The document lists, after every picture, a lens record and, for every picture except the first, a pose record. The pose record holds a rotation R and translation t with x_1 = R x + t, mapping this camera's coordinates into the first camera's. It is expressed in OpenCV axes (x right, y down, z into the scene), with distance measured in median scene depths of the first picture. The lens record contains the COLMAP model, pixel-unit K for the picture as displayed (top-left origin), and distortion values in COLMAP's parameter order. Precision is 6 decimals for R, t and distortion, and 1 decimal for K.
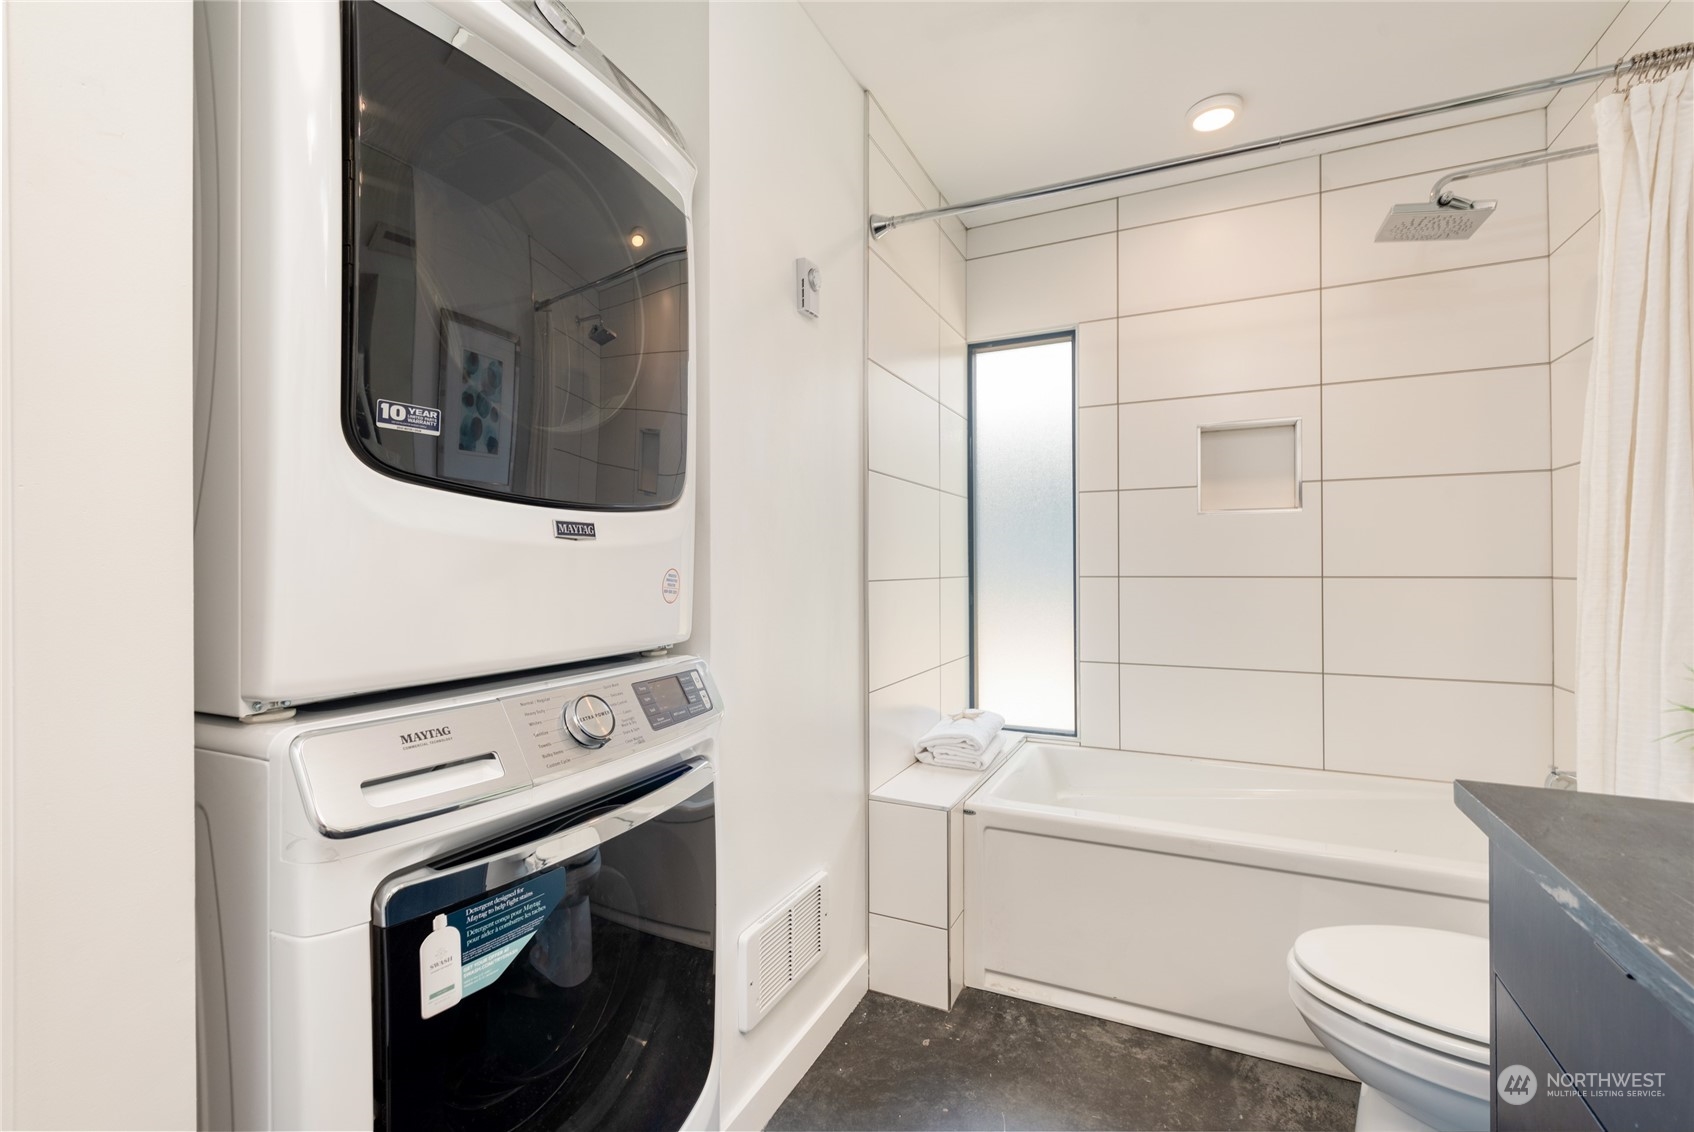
lens RADIAL K [[741.1, 0, 848.5], [0, 741.1, 562.0], [0, 0, 1]] dist [-0.000287, -0.000468]
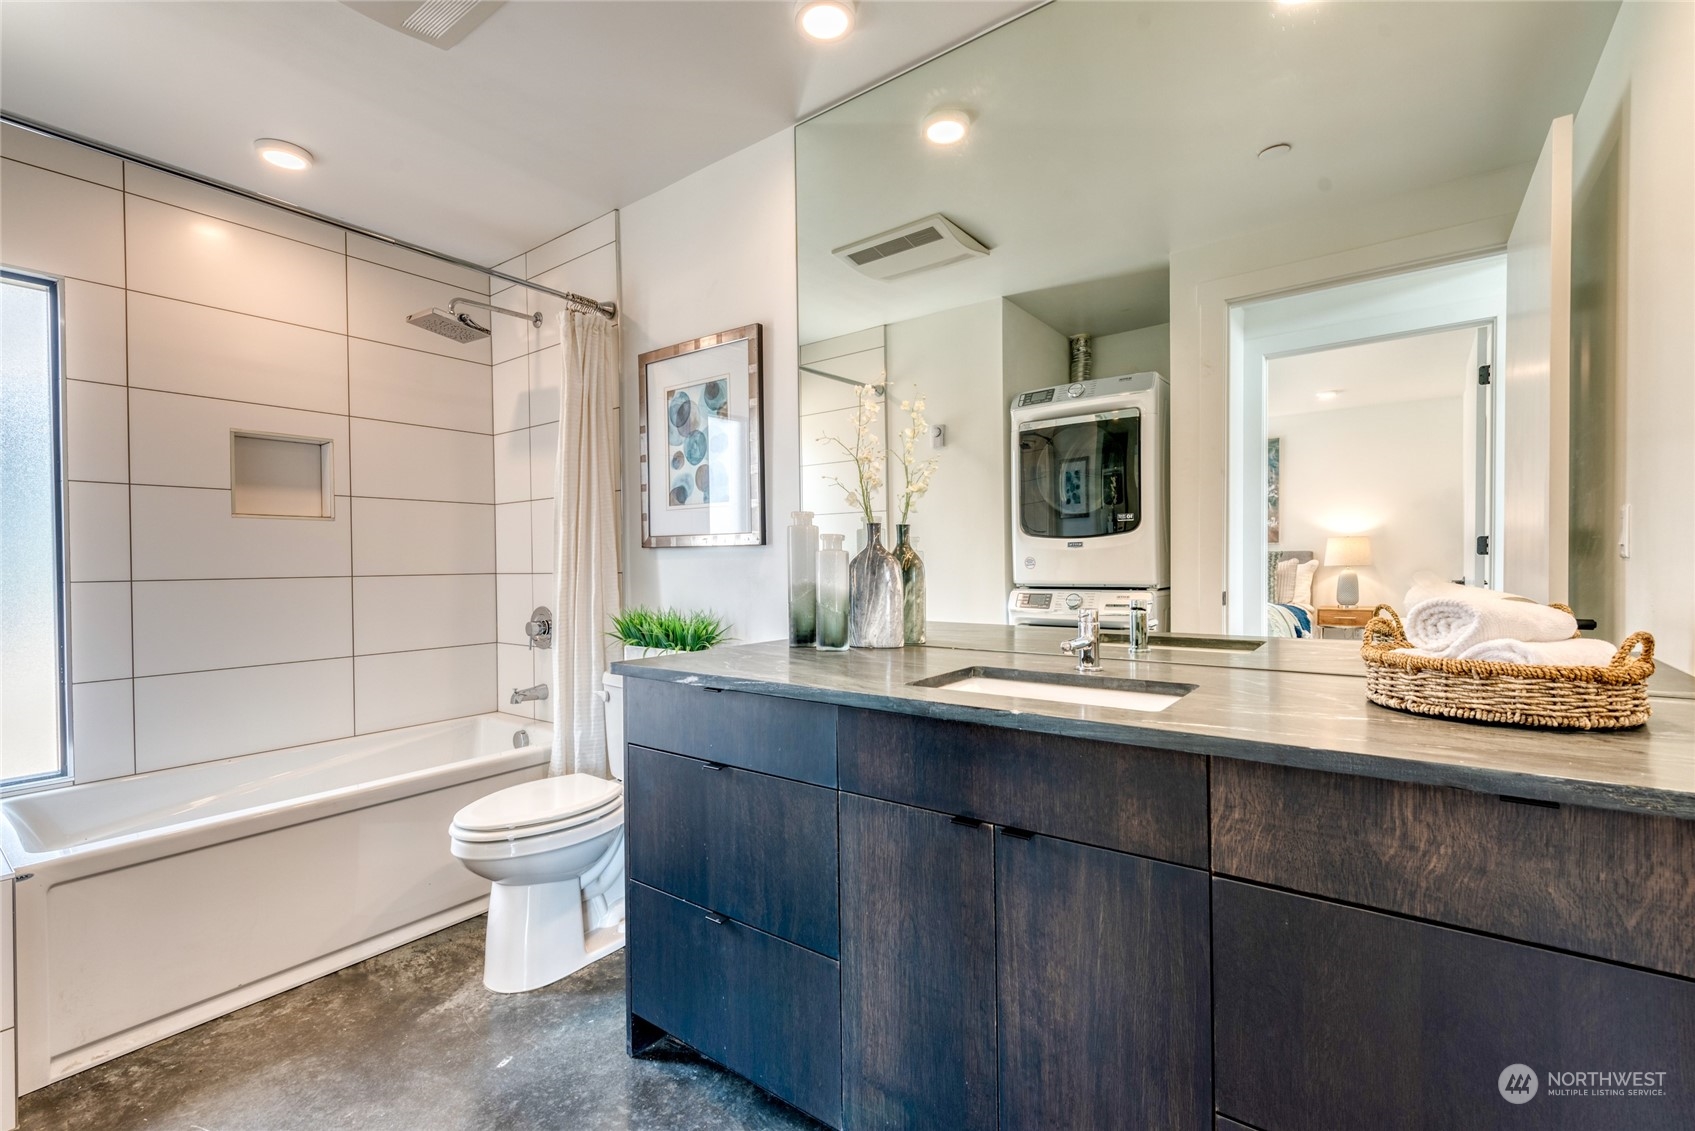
lens RADIAL K [[742.8, 0, 852.0], [0, 742.8, 586.8], [0, 0, 1]] dist [0.012160, -0.005504]
pose [[0.201015, -0.037803, 0.978858, -0.489113], [0.008411, 0.999285, 0.036865, -0.001558], [-0.979552, 0.000823, 0.201189, -0.053084]]
